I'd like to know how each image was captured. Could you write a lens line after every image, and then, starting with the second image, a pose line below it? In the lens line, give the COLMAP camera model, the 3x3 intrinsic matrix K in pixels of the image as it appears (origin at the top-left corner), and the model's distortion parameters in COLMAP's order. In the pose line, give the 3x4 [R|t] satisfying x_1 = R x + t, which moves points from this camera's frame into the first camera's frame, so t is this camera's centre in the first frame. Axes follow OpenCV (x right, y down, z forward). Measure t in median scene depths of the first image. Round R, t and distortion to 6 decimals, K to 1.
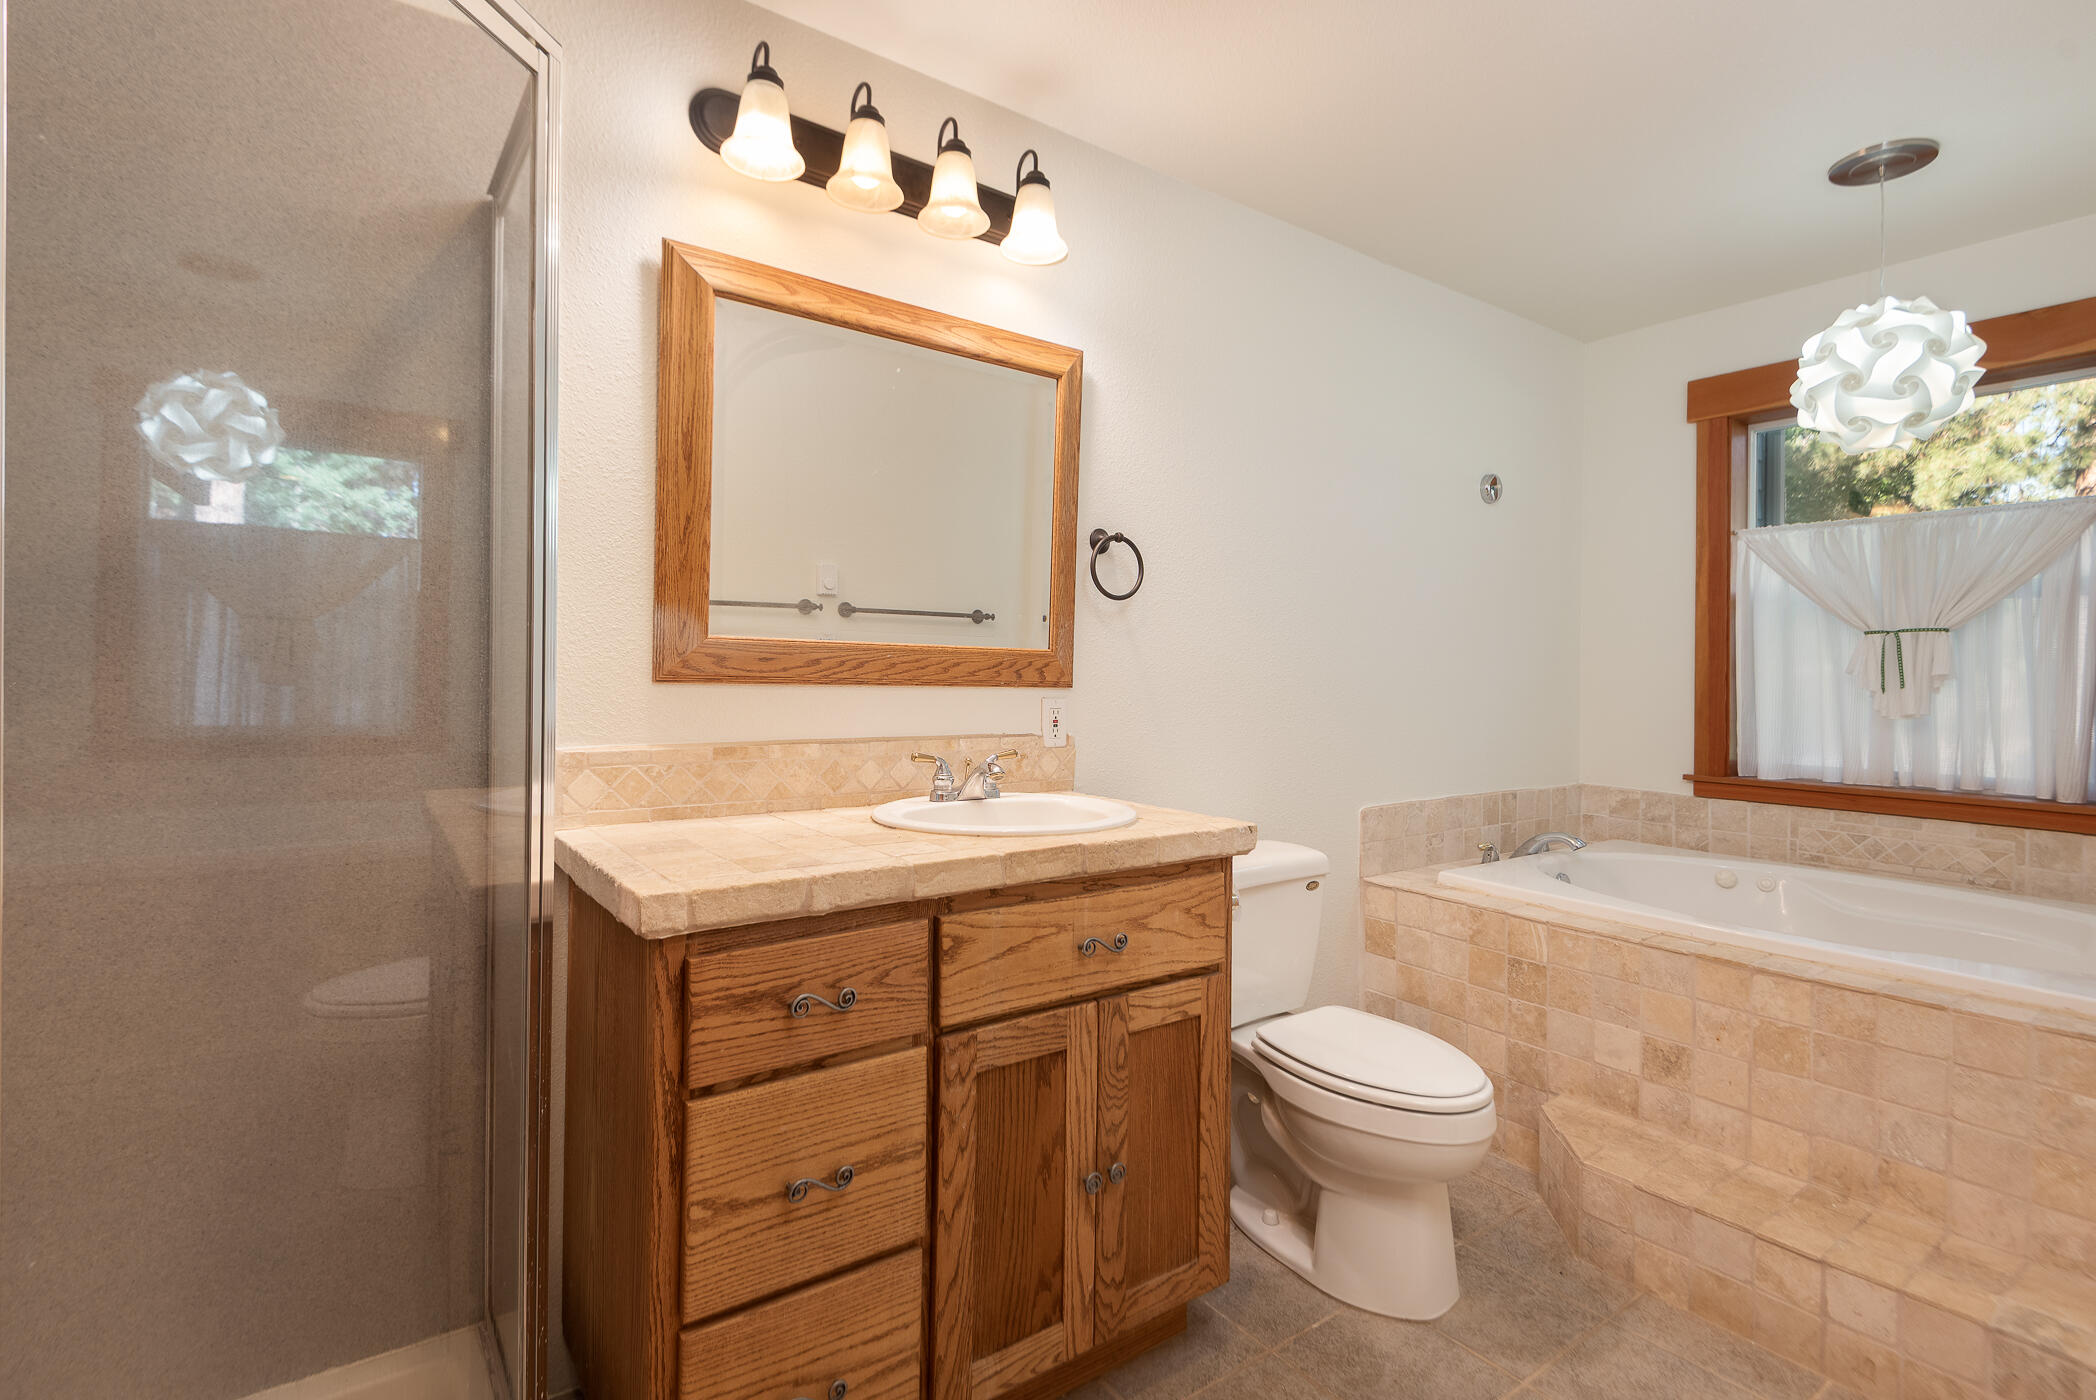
lens RADIAL K [[951.5, 0, 1047.3], [0, 951.5, 683.6], [0, 0, 1]] dist [-0.000299, -0.000184]
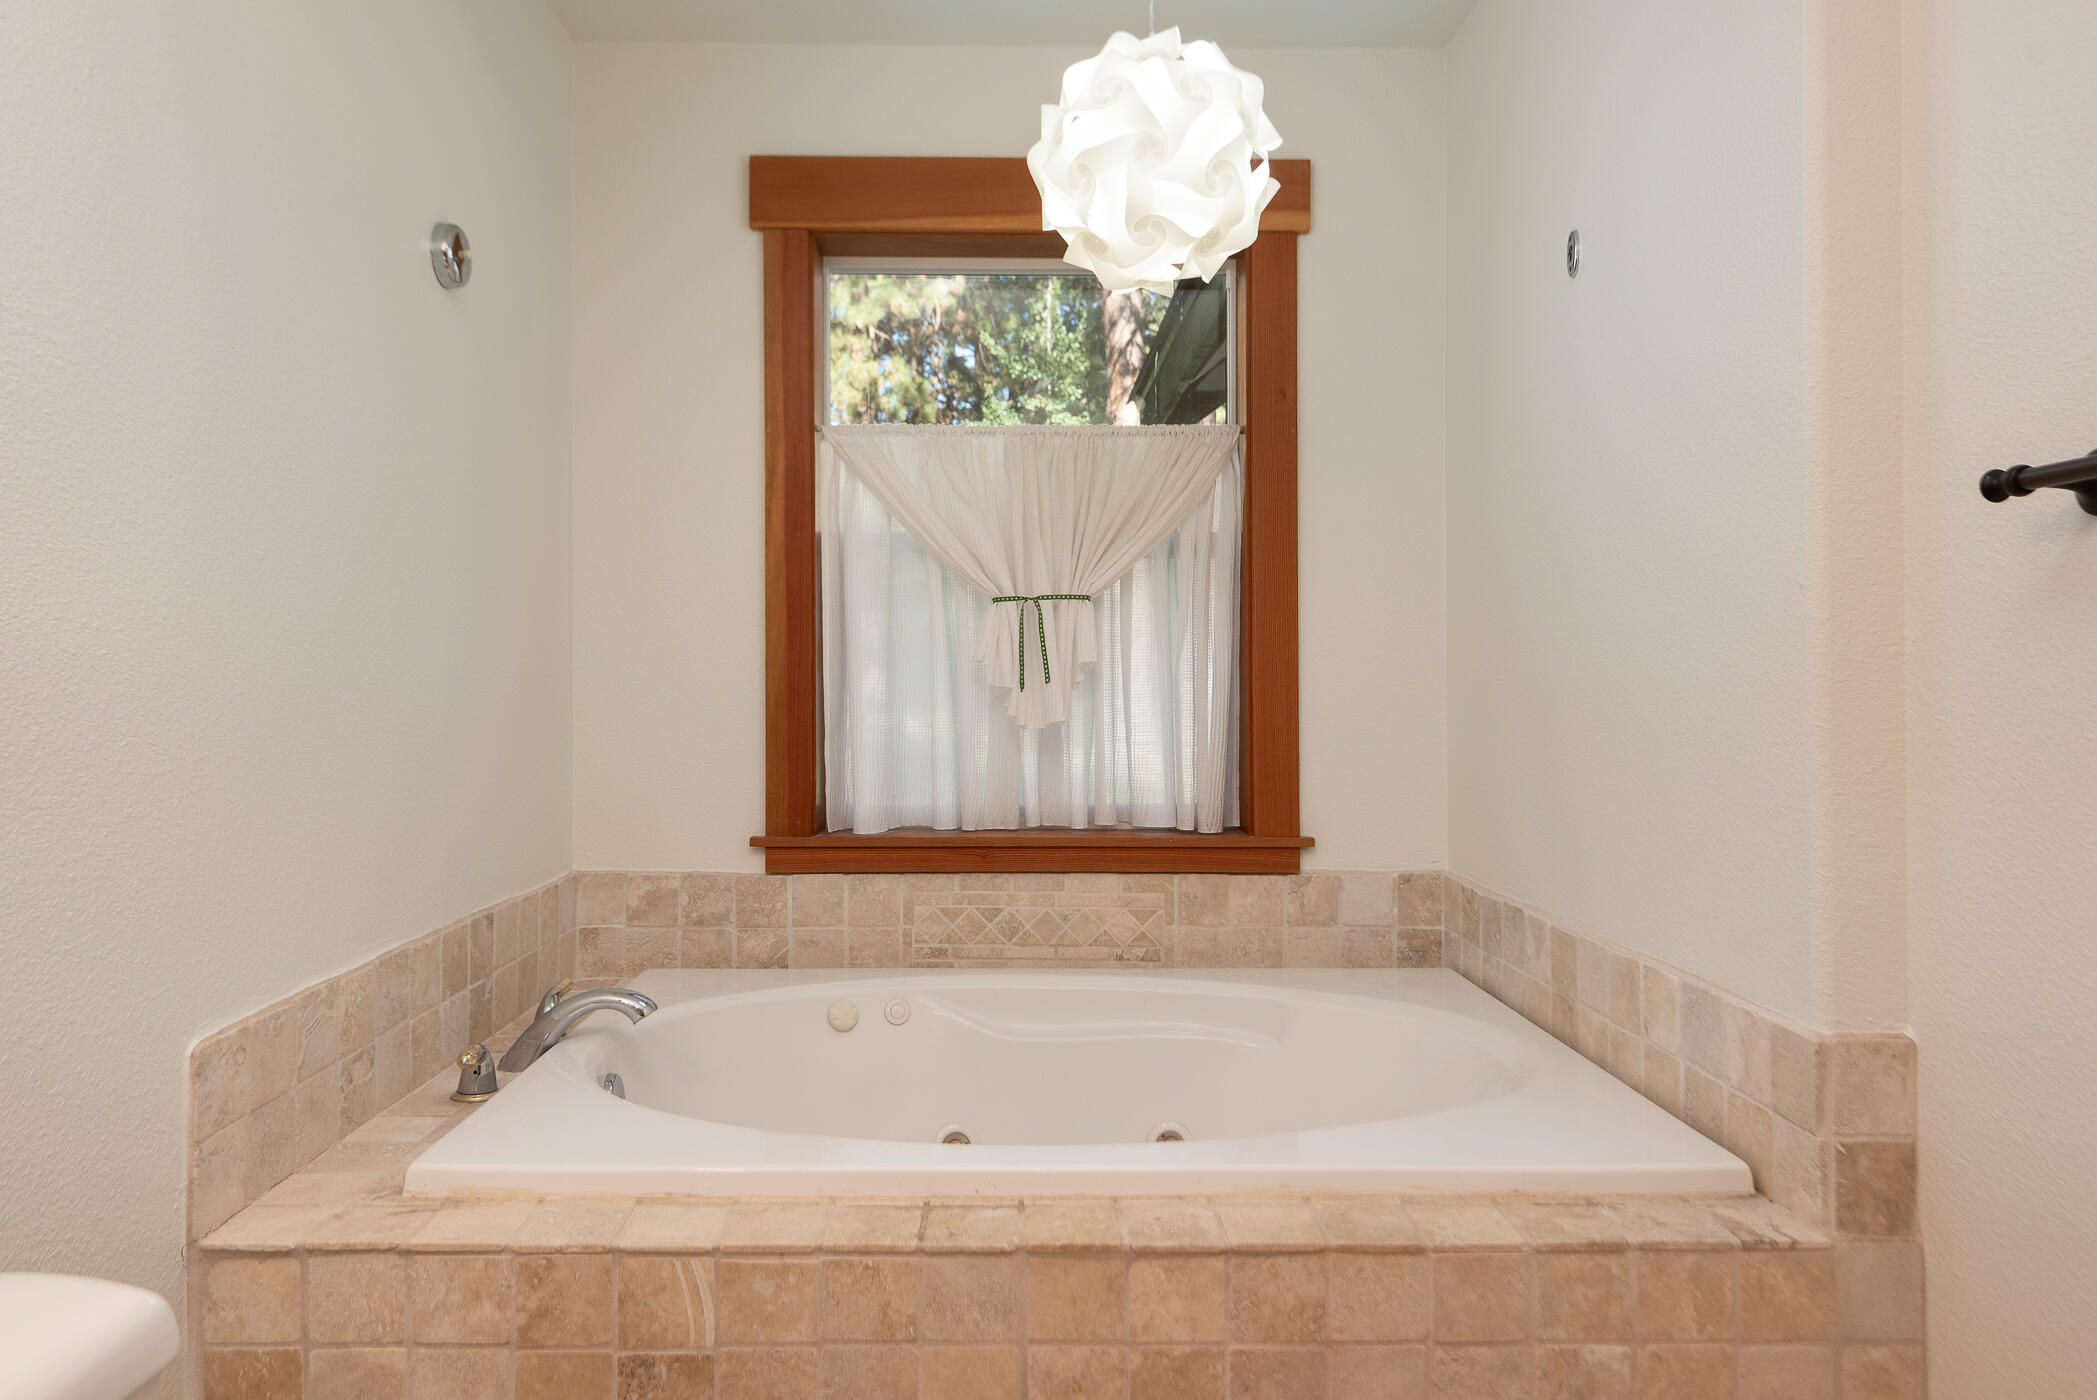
lens RADIAL K [[1433.6, 0, 1049.6], [0, 1433.6, 662.6], [0, 0, 1]] dist [0.021949, -0.013385]
pose [[0.573049, -0.002234, 0.819518, 0.071404], [0.014309, 0.999871, -0.007280, -0.001745], [-0.819397, 0.015898, 0.573007, 0.409783]]
